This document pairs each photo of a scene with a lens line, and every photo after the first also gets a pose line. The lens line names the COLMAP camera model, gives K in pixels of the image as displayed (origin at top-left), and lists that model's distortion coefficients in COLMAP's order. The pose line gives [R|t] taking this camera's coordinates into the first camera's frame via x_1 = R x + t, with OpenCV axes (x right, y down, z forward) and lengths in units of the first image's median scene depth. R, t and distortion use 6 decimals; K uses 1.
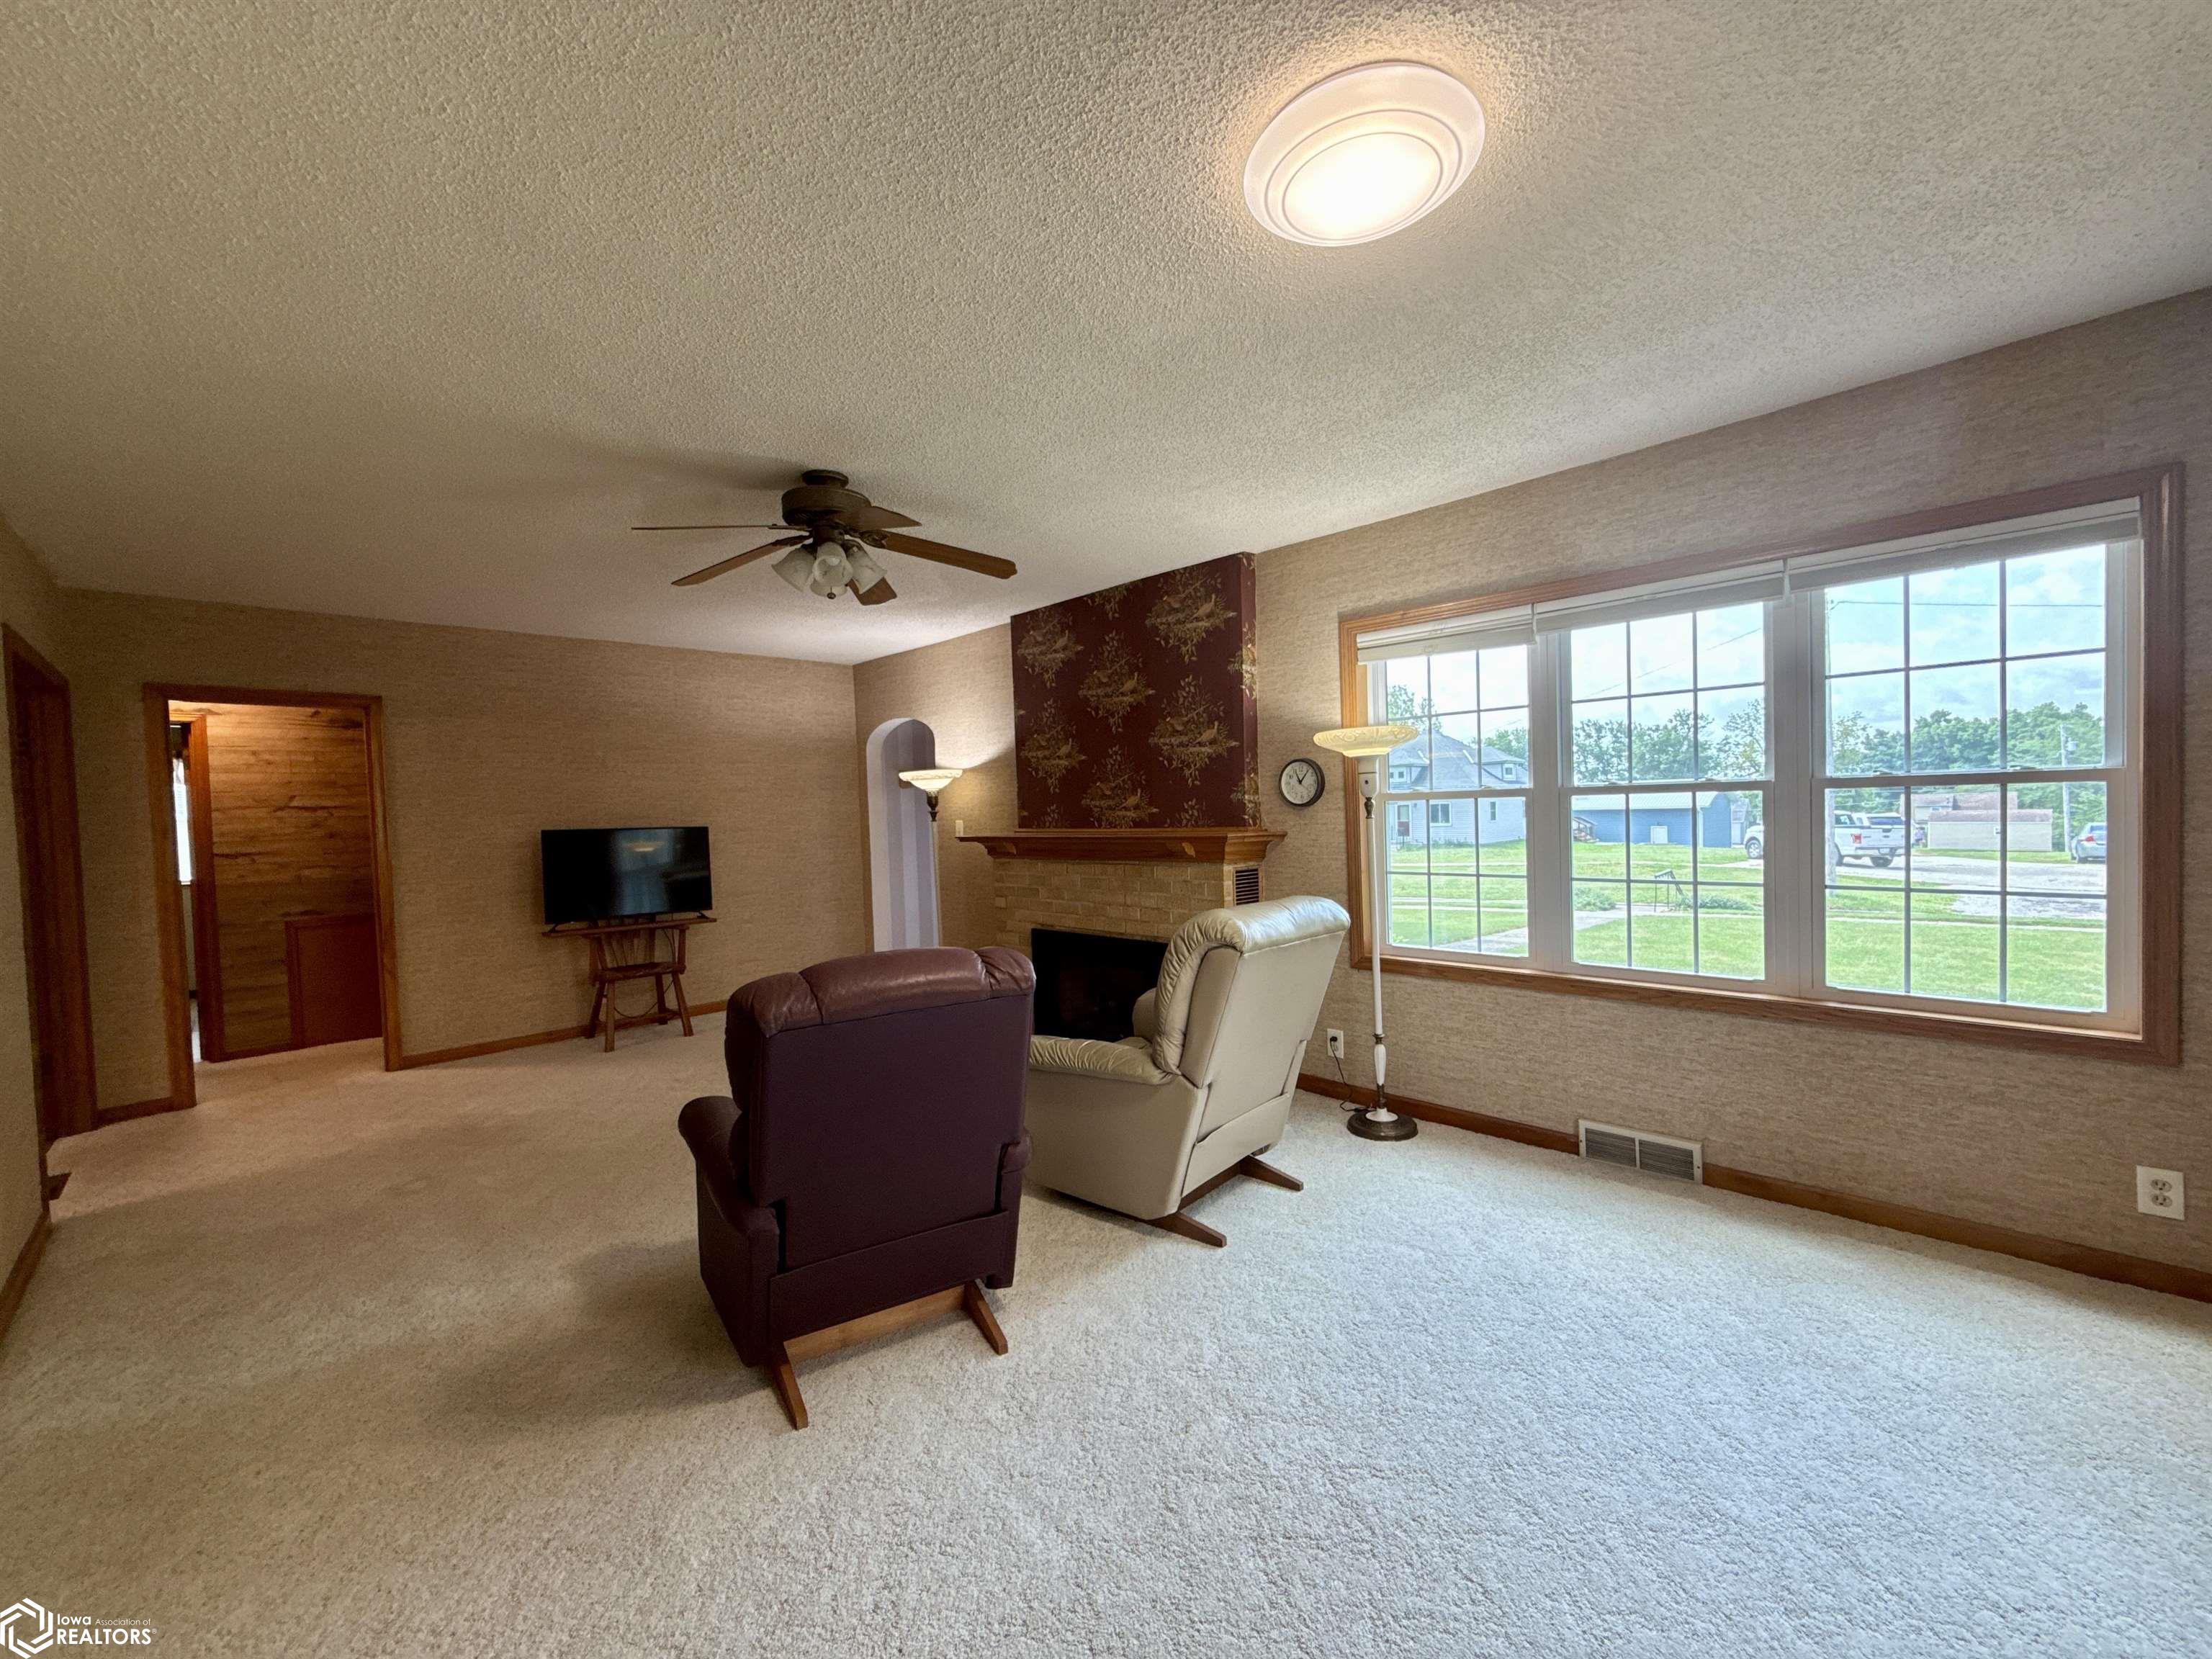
lens RADIAL K [[874.9, 0, 1106.0], [0, 874.9, 829.5], [0, 0, 1]] dist [0.000281, -0.000048]
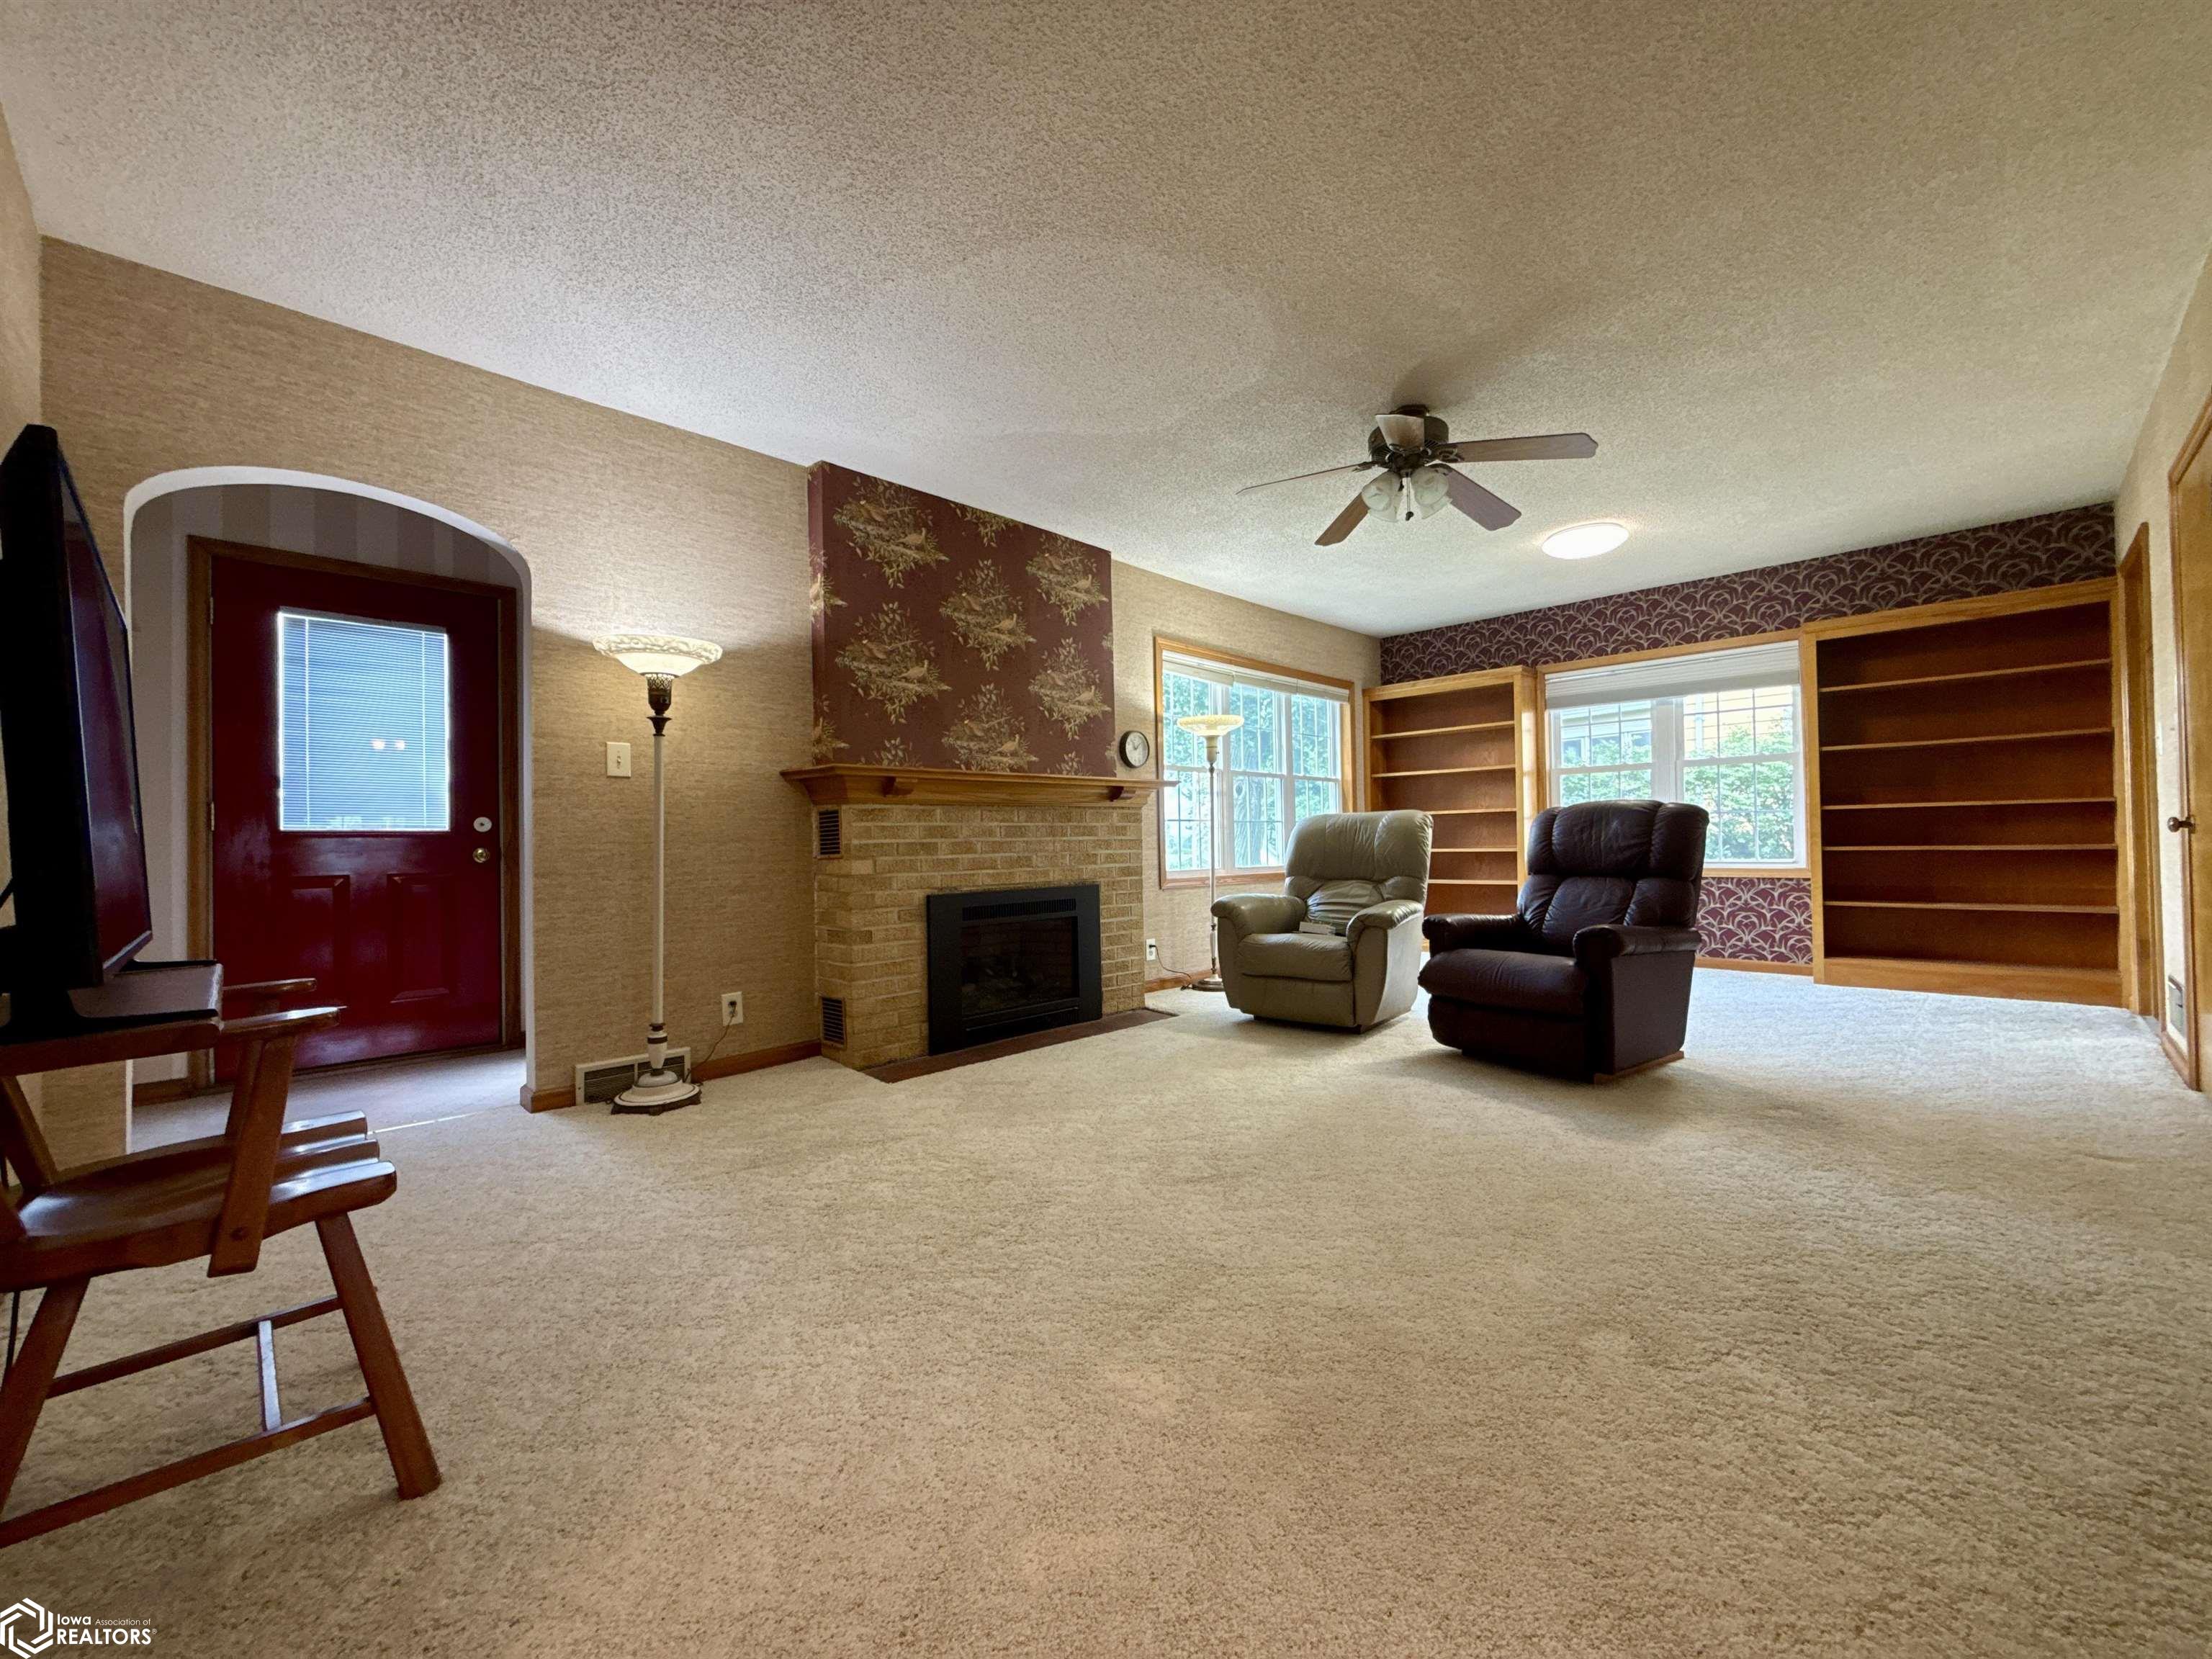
lens RADIAL K [[874.9, 0, 1106.0], [0, 874.9, 829.5], [0, 0, 1]] dist [0.000281, -0.000048]
pose [[0.006331, 0.044515, 0.998989, -0.931635], [0.040861, 0.998163, -0.044737, 0.105904], [-0.999145, 0.041103, 0.004500, 0.921536]]
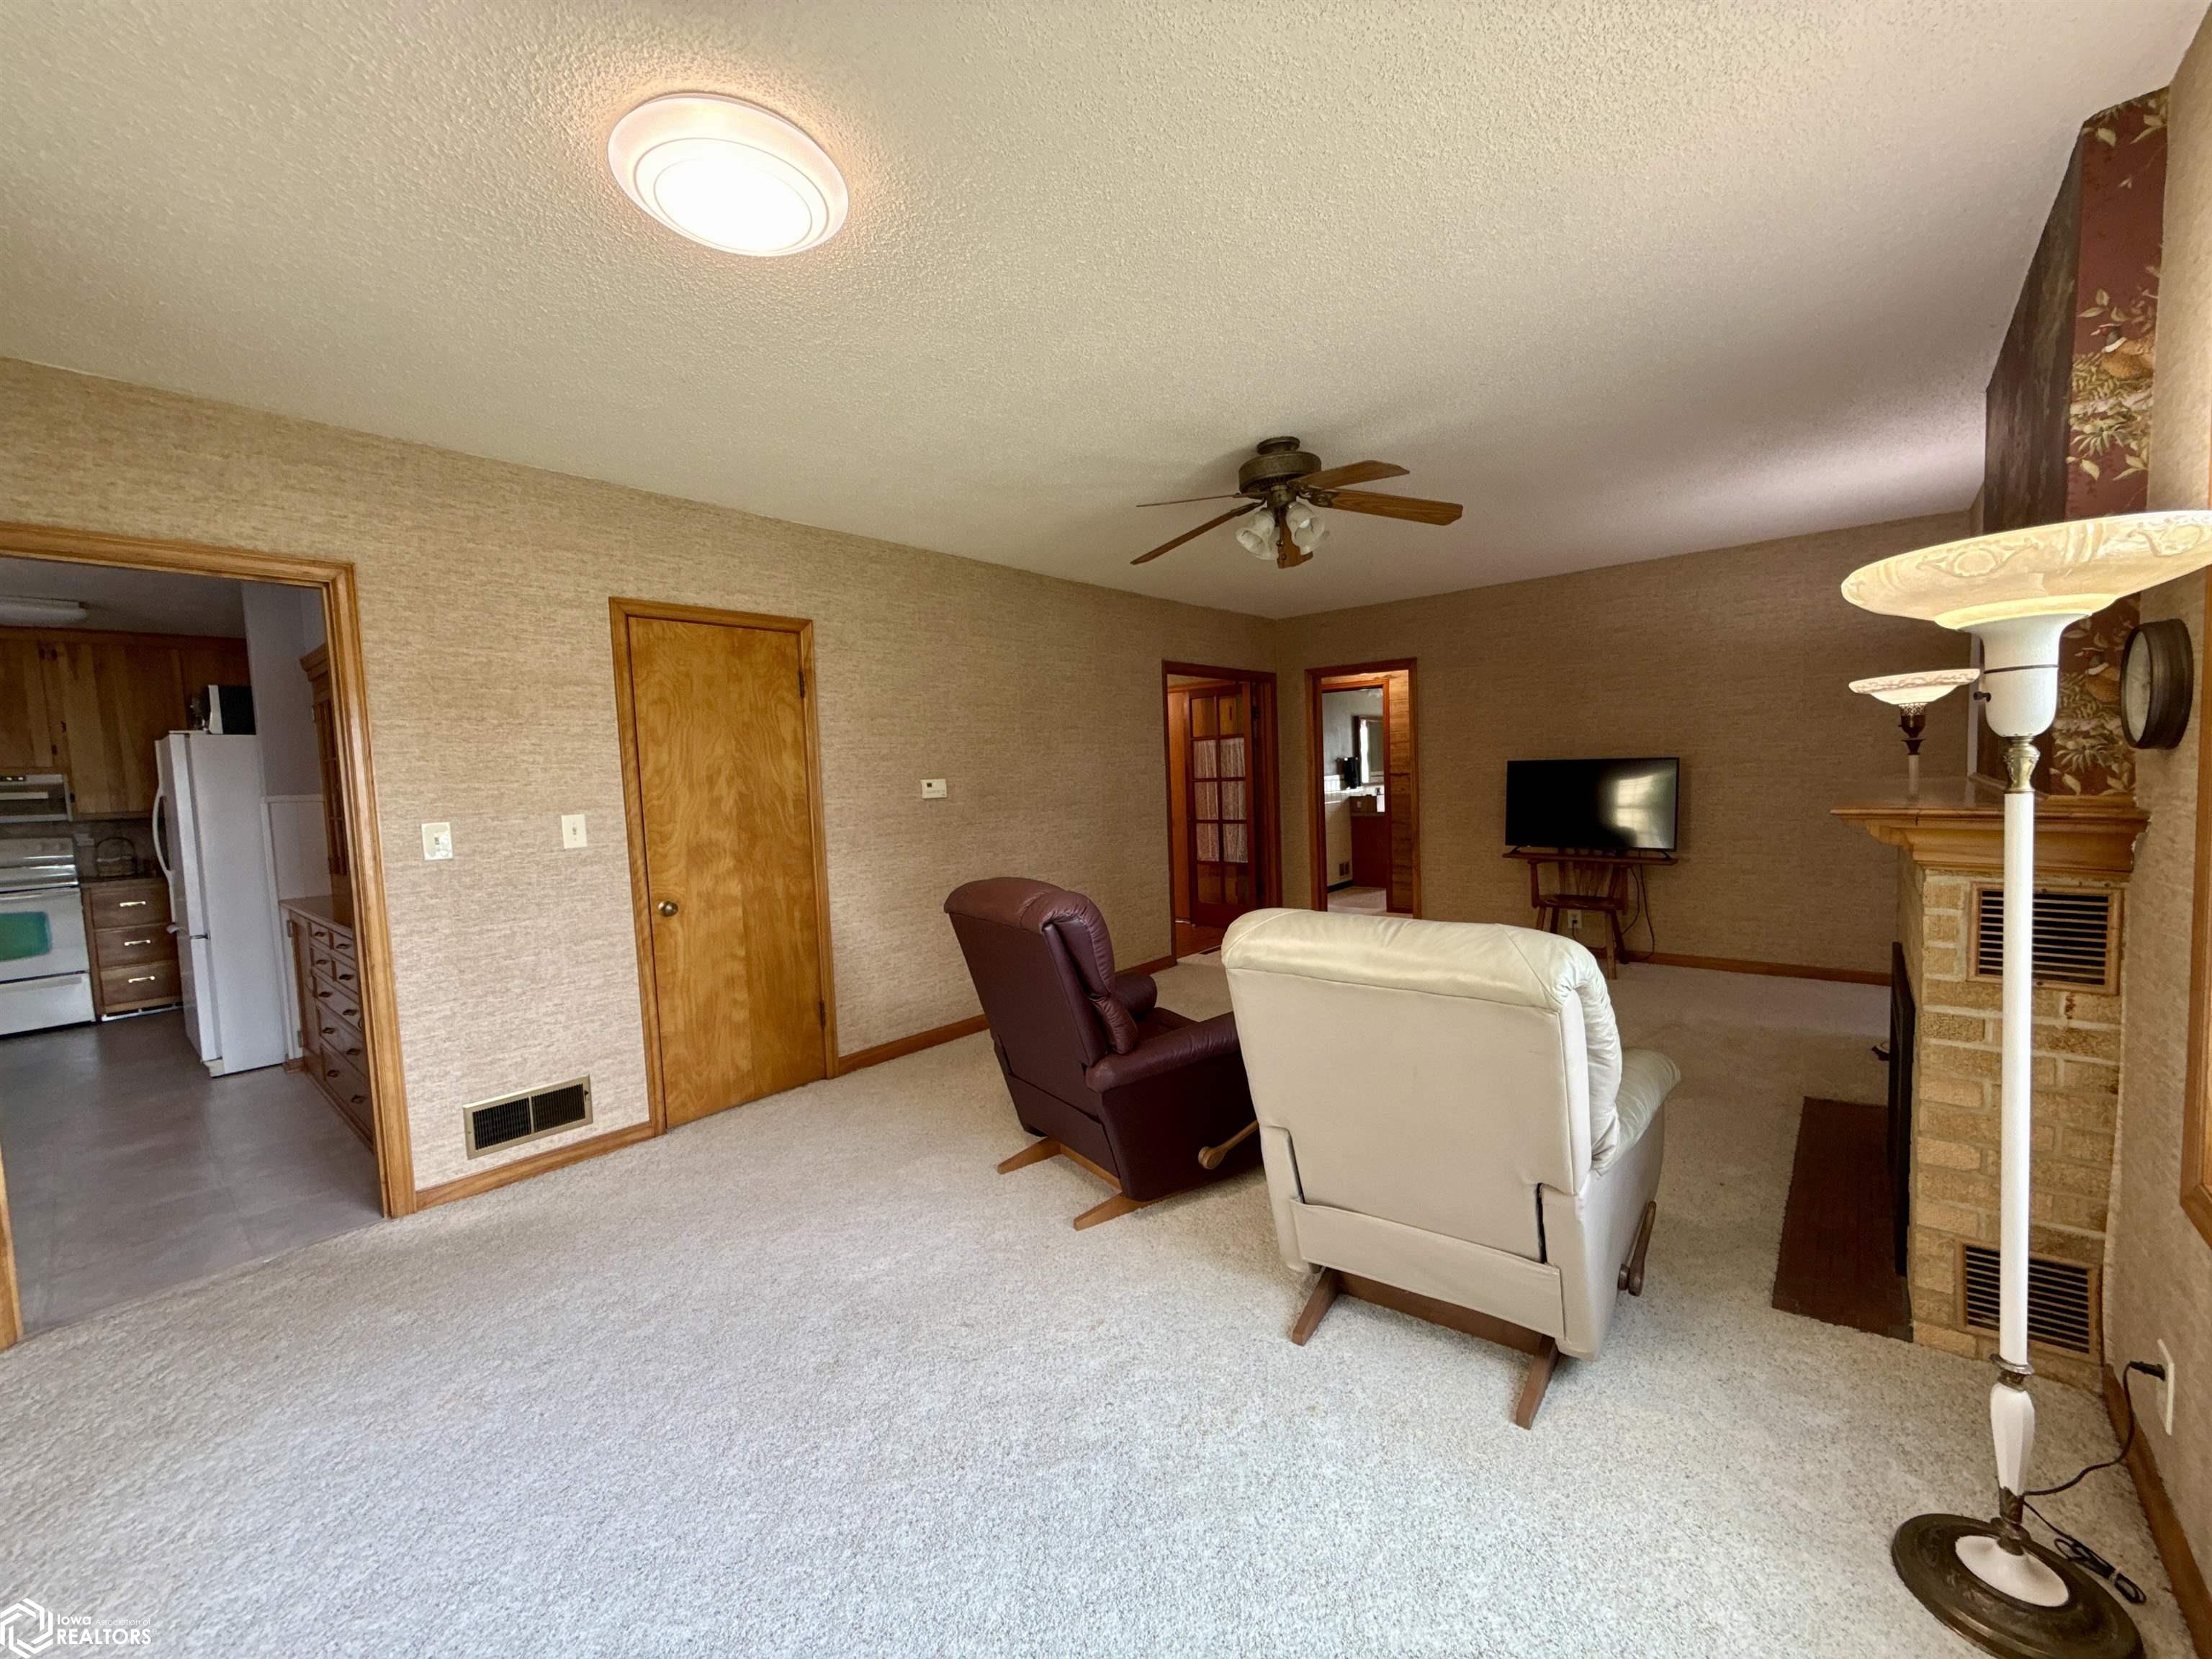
lens RADIAL K [[903.8, 0, 1106.0], [0, 903.8, 829.5], [0, 0, 1]] dist [0.000236, -0.000041]
pose [[0.089124, 0.096168, -0.991367, 0.512883], [0.008215, 0.995223, 0.097280, -0.030431], [0.995987, -0.016814, 0.087908, 0.459590]]
